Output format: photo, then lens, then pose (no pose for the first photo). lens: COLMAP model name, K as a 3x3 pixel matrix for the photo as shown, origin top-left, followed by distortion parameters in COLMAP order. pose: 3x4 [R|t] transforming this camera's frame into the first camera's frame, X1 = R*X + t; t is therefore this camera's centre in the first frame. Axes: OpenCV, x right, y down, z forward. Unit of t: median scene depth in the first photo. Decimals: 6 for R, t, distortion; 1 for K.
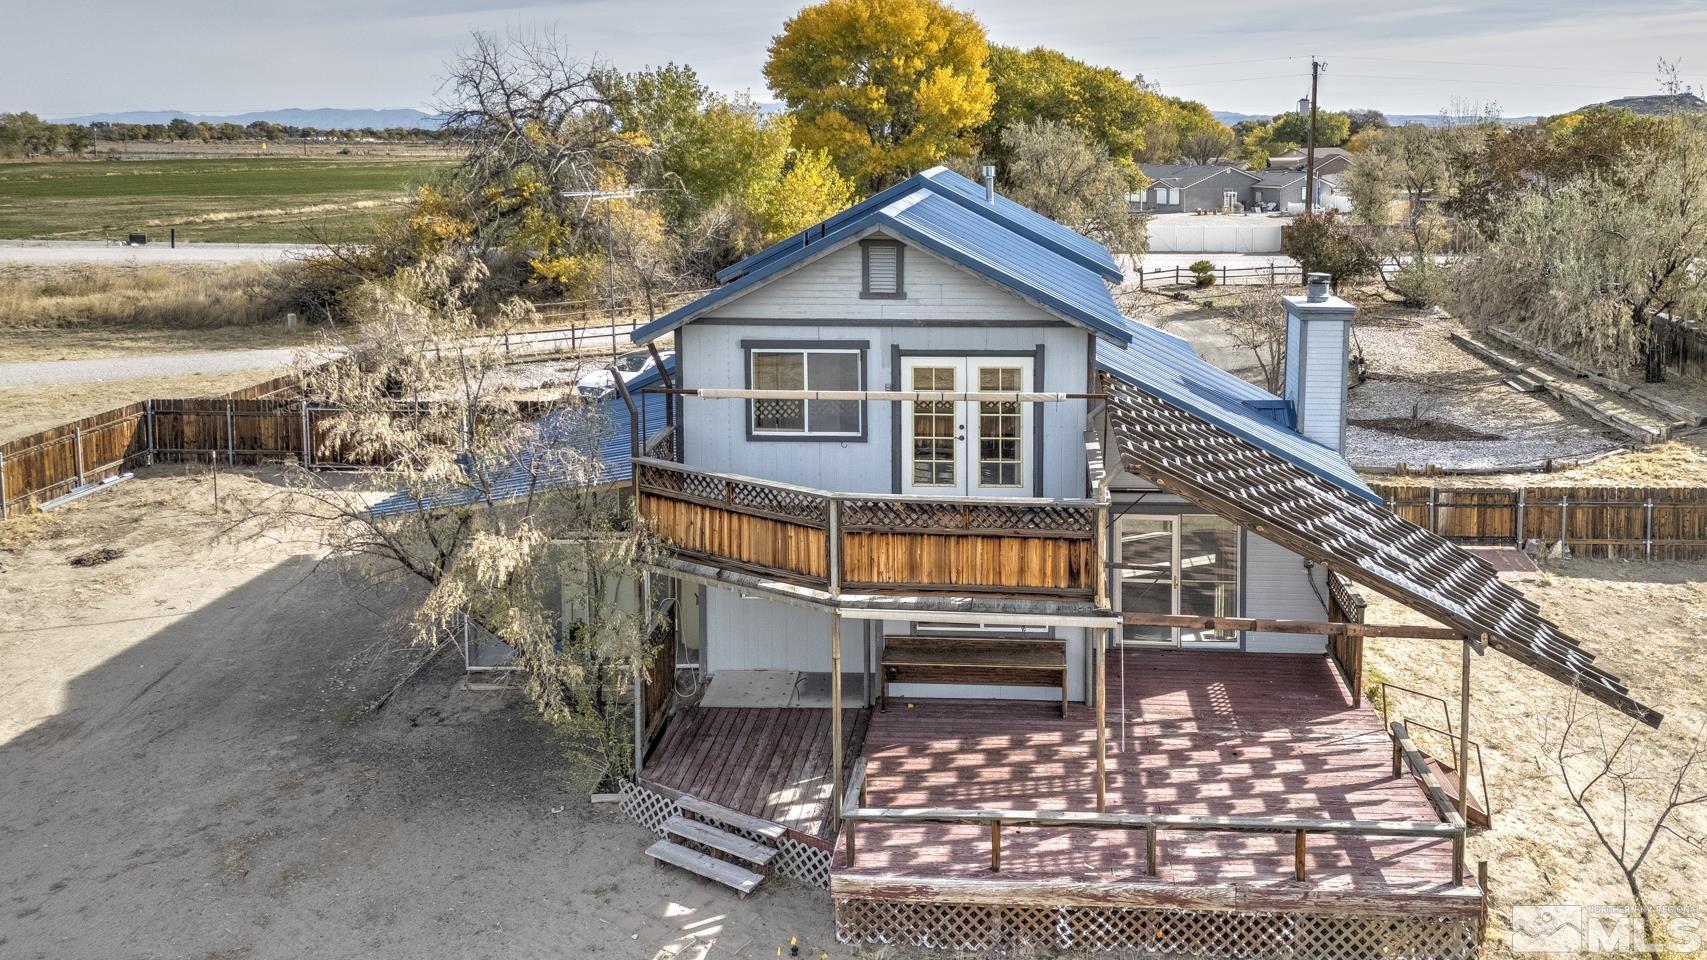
lens RADIAL K [[1304.3, 0, 851.5], [0, 1304.3, 302.0], [0, 0, 1]] dist [0.145342, -0.127367]
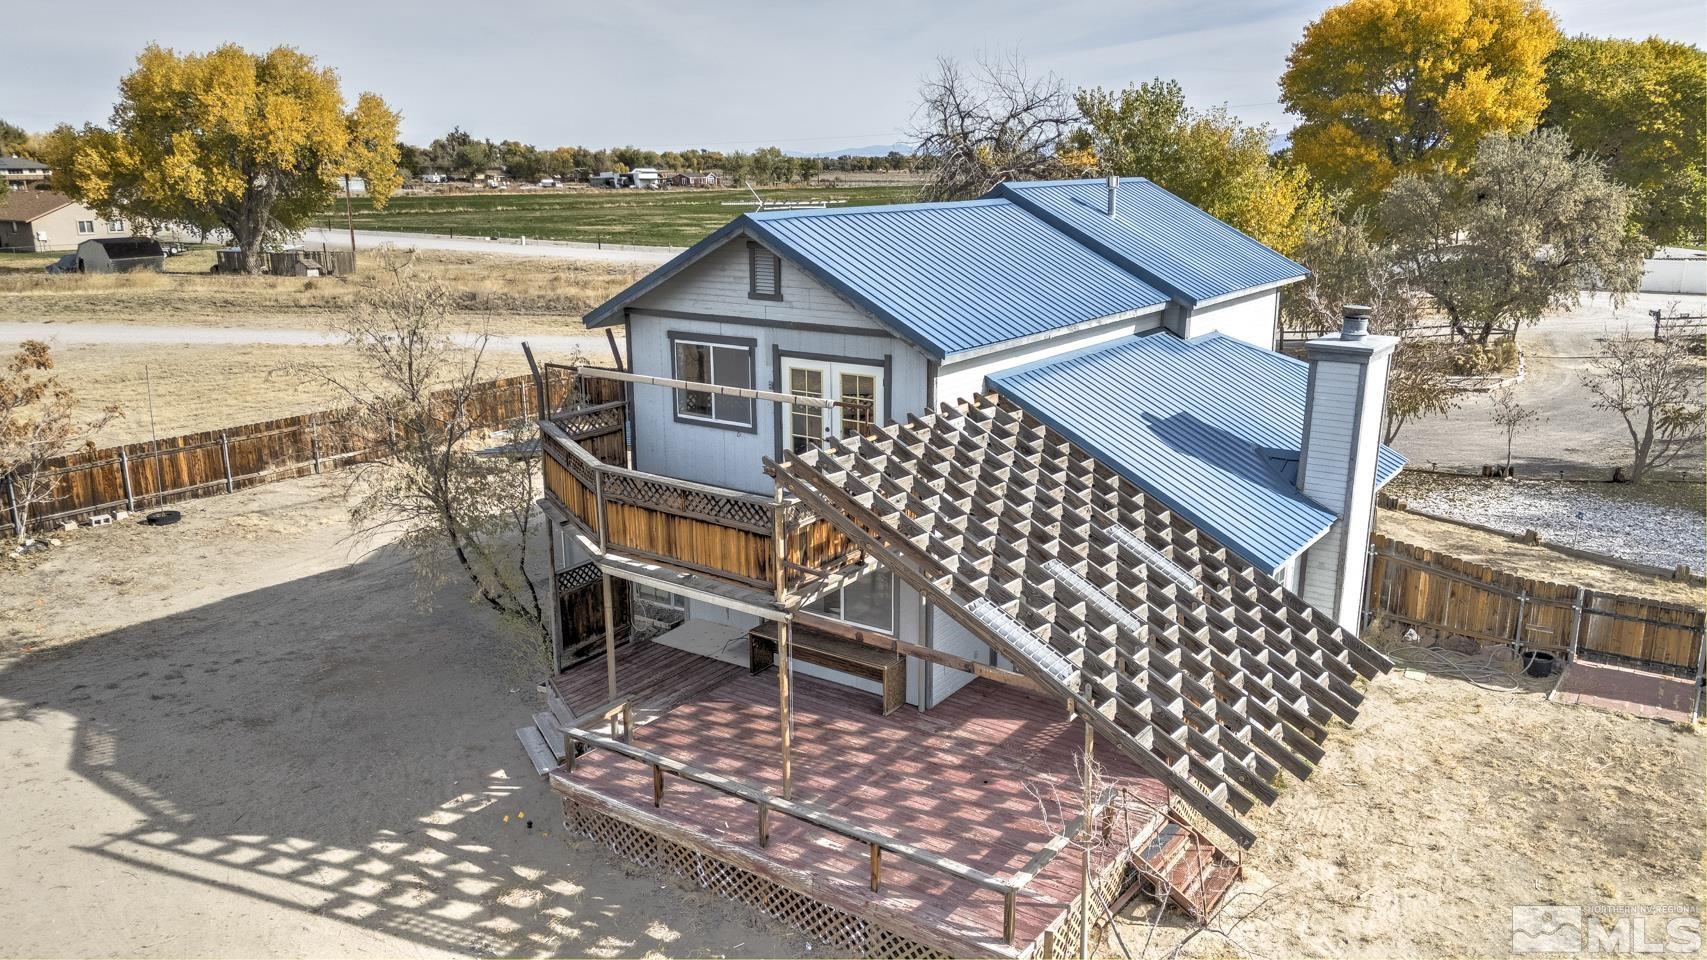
lens RADIAL K [[1225.2, 0, 853.5], [0, 1225.2, 480.0], [0, 0, 1]] dist [0.101094, -0.100308]
pose [[0.837981, 0.131889, -0.529522, 0.526755], [-0.065320, 0.987620, 0.142619, -0.004125], [0.541776, -0.084924, 0.836222, 0.165180]]
